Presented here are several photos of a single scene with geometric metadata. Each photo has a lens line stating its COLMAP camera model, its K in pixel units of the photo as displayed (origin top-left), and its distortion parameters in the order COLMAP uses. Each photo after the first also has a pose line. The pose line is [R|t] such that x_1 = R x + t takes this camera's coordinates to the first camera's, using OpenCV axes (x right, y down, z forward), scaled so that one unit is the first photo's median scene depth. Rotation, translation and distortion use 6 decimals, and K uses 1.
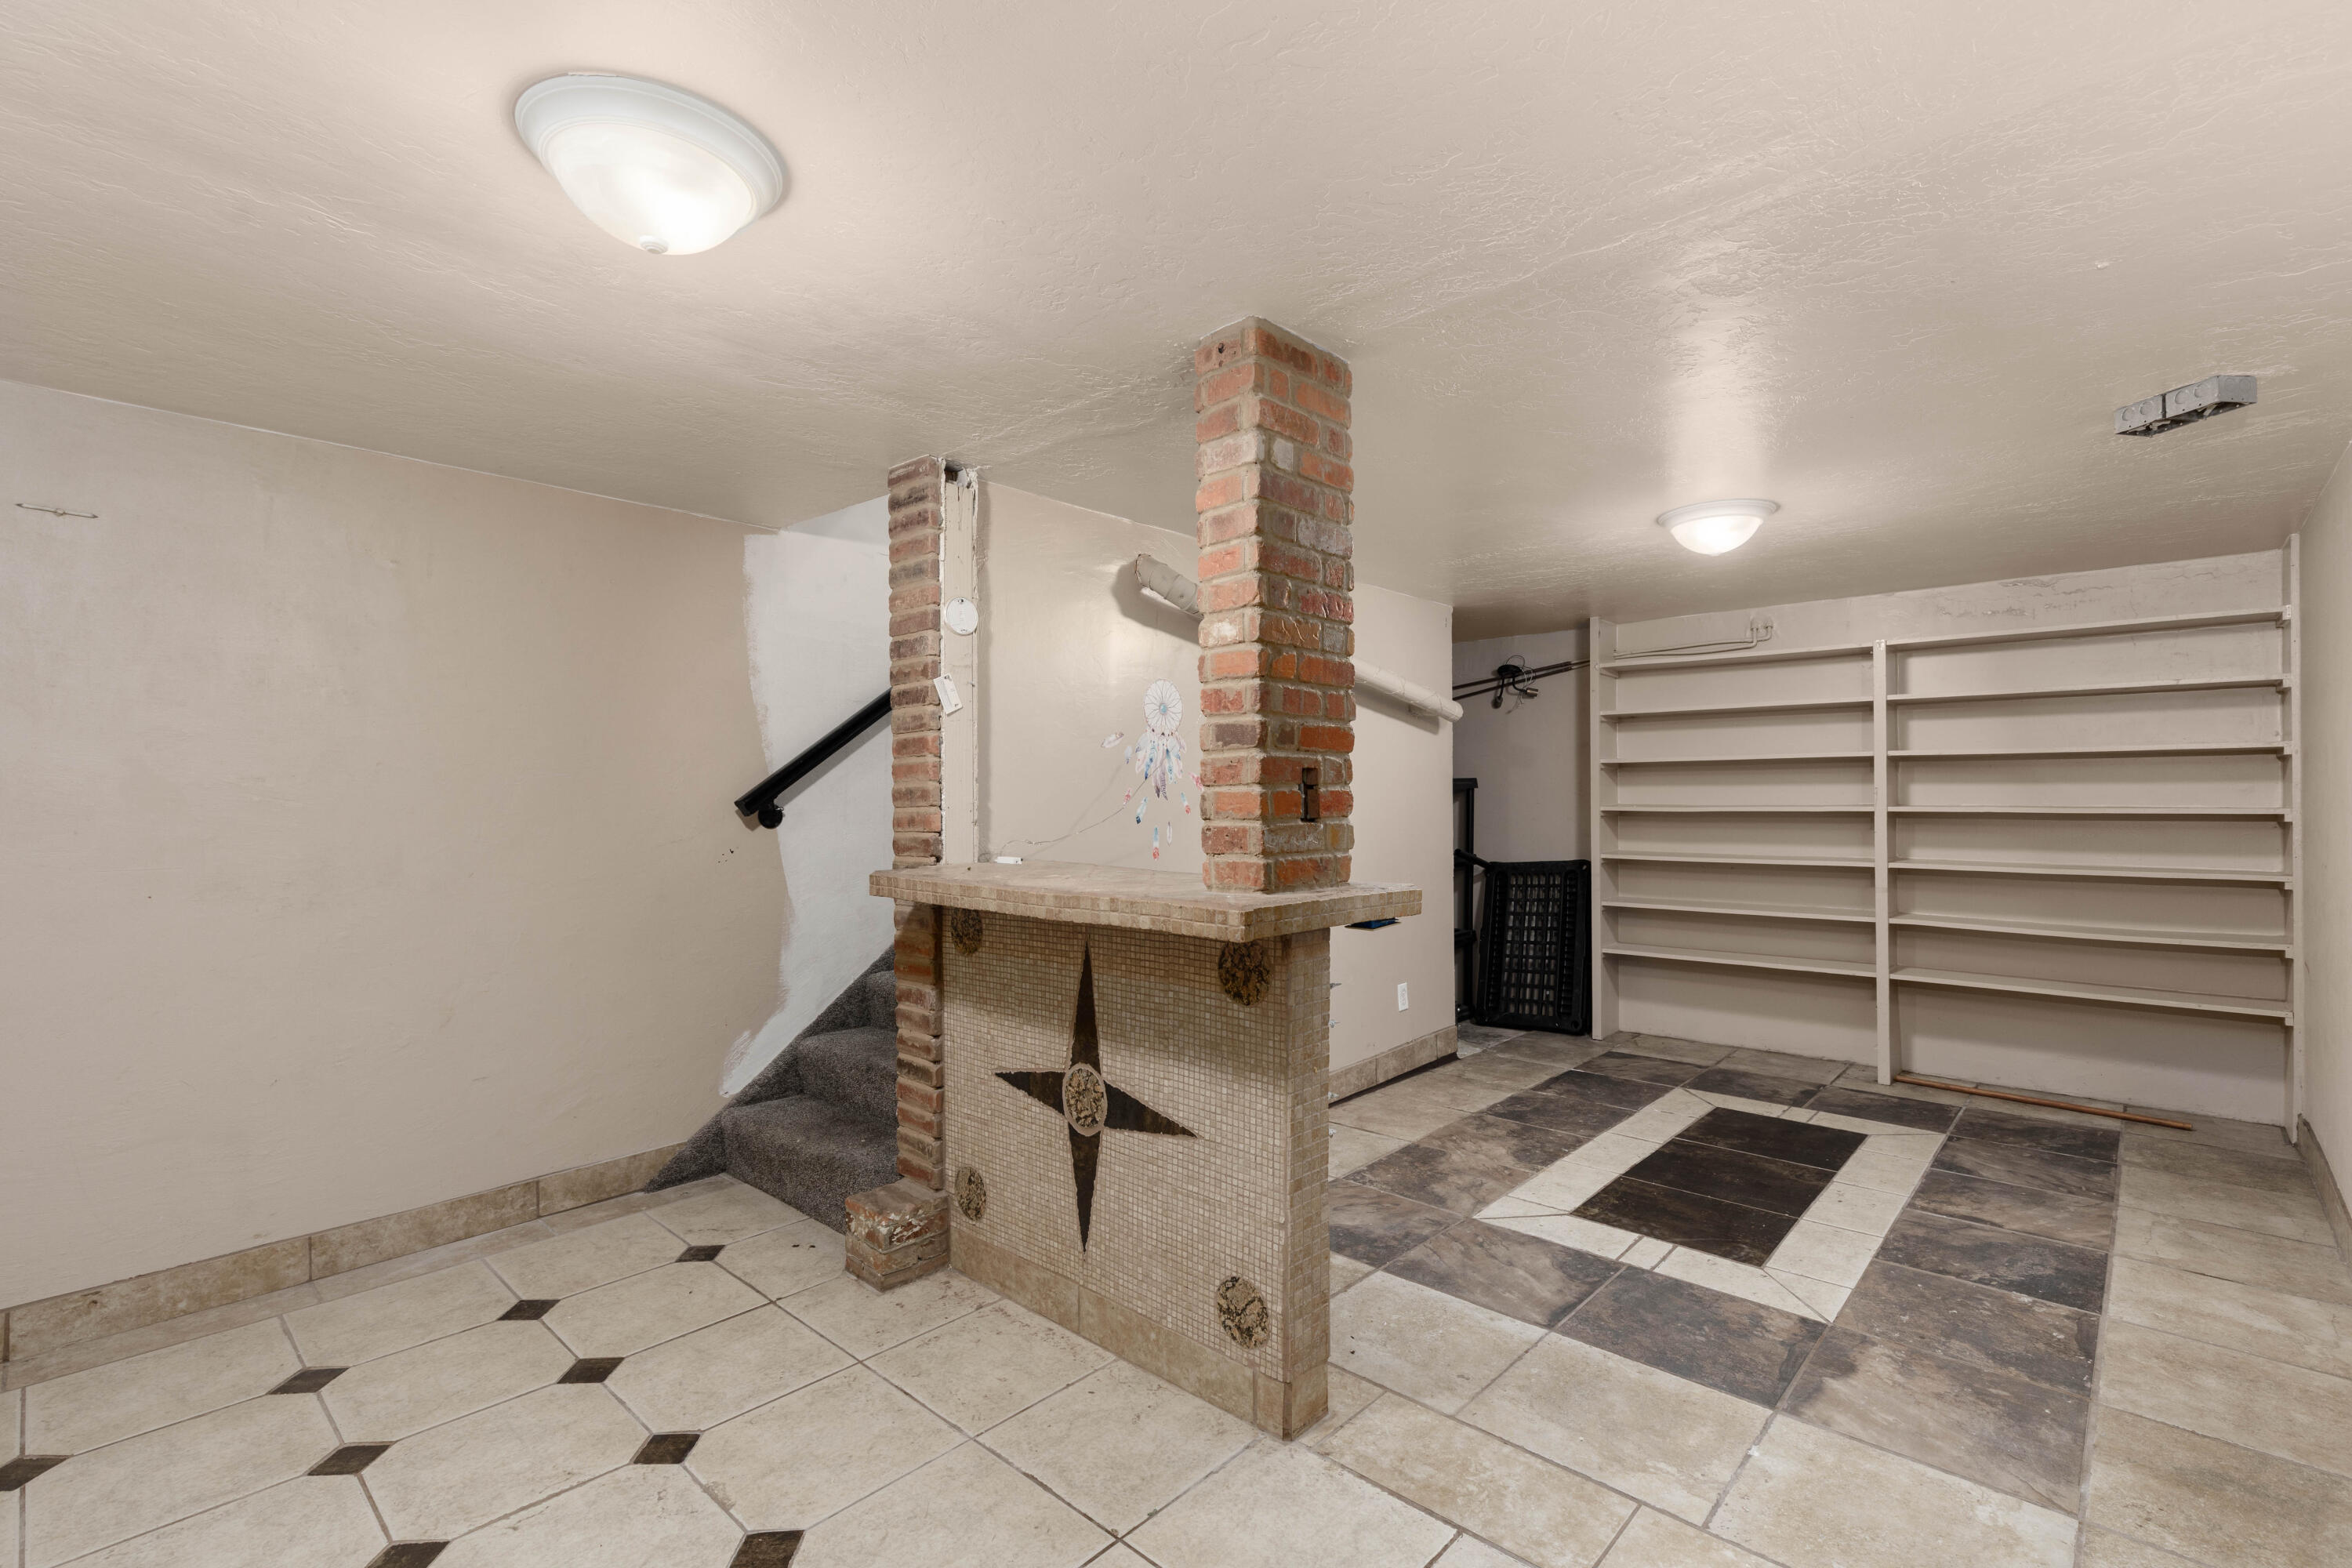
lens RADIAL K [[1047.5, 0, 1180.3], [0, 1047.5, 792.0], [0, 0, 1]] dist [0.008399, -0.002435]
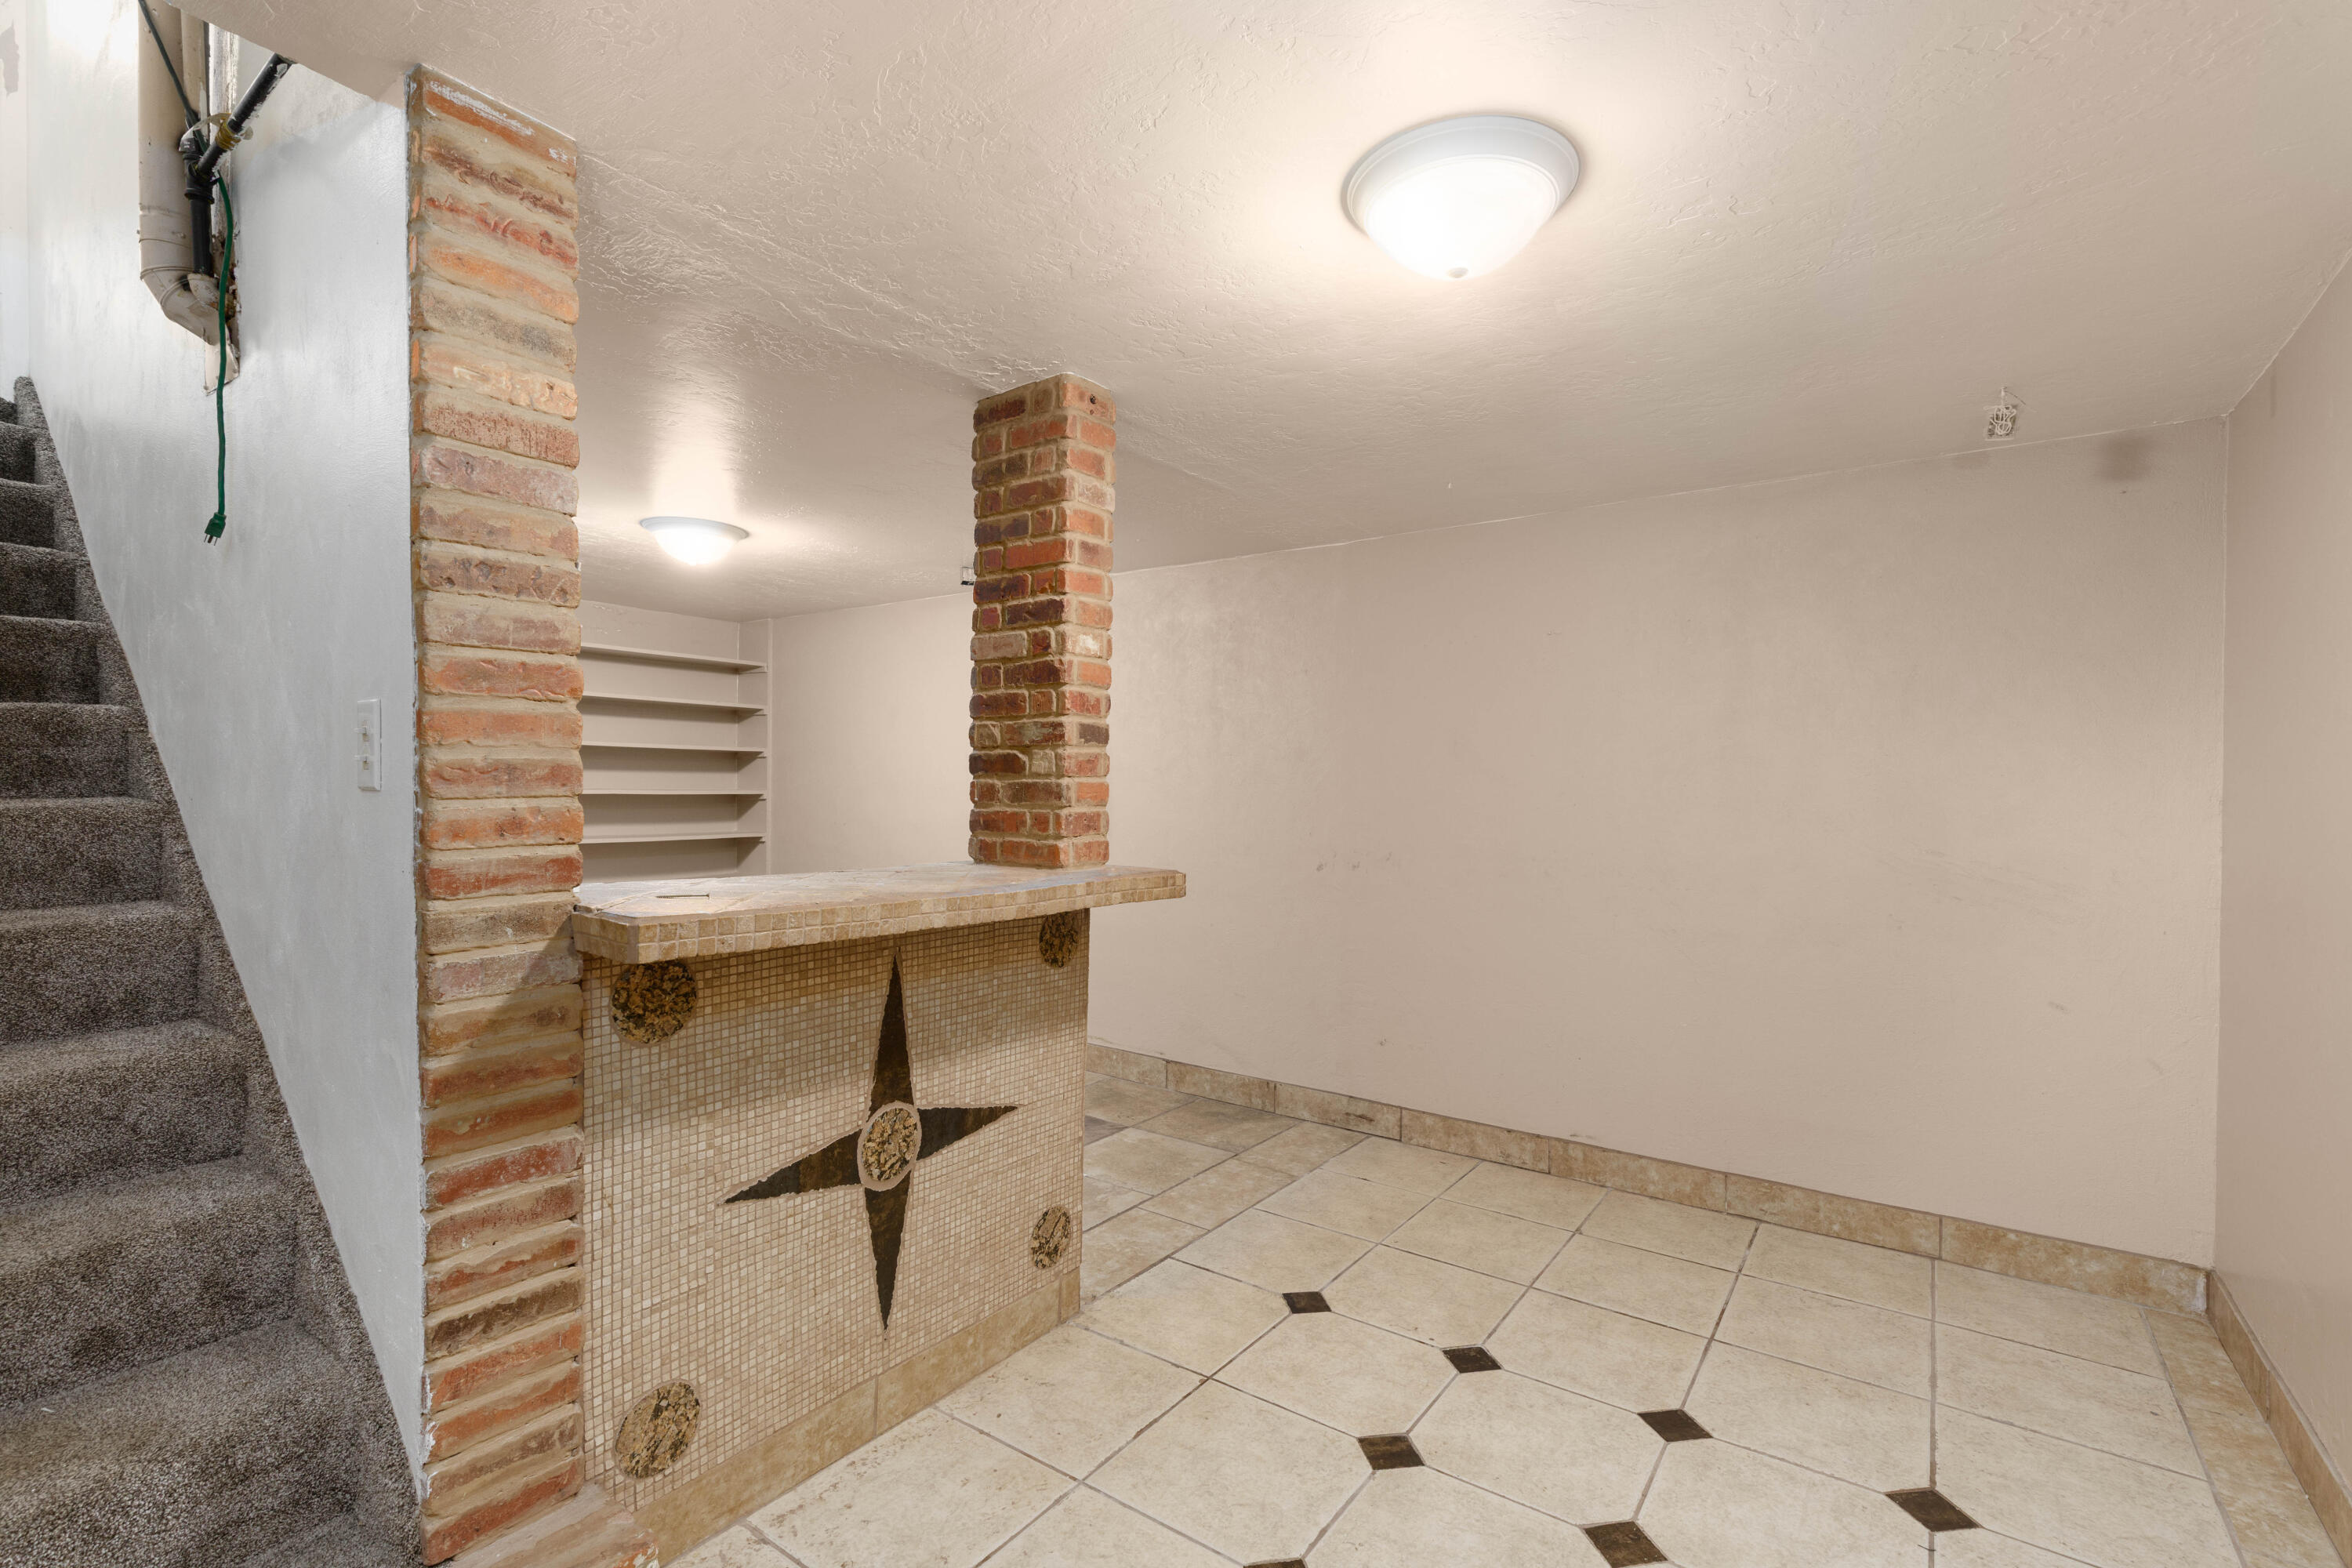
lens RADIAL K [[1047.5, 0, 1184.4], [0, 1047.5, 794.6], [0, 0, 1]] dist [0.008399, -0.002435]
pose [[-0.129053, -0.002597, 0.991634, -0.994342], [-0.014895, 0.999889, 0.000680, 0.009943], [-0.991526, -0.014683, -0.129077, 0.921336]]
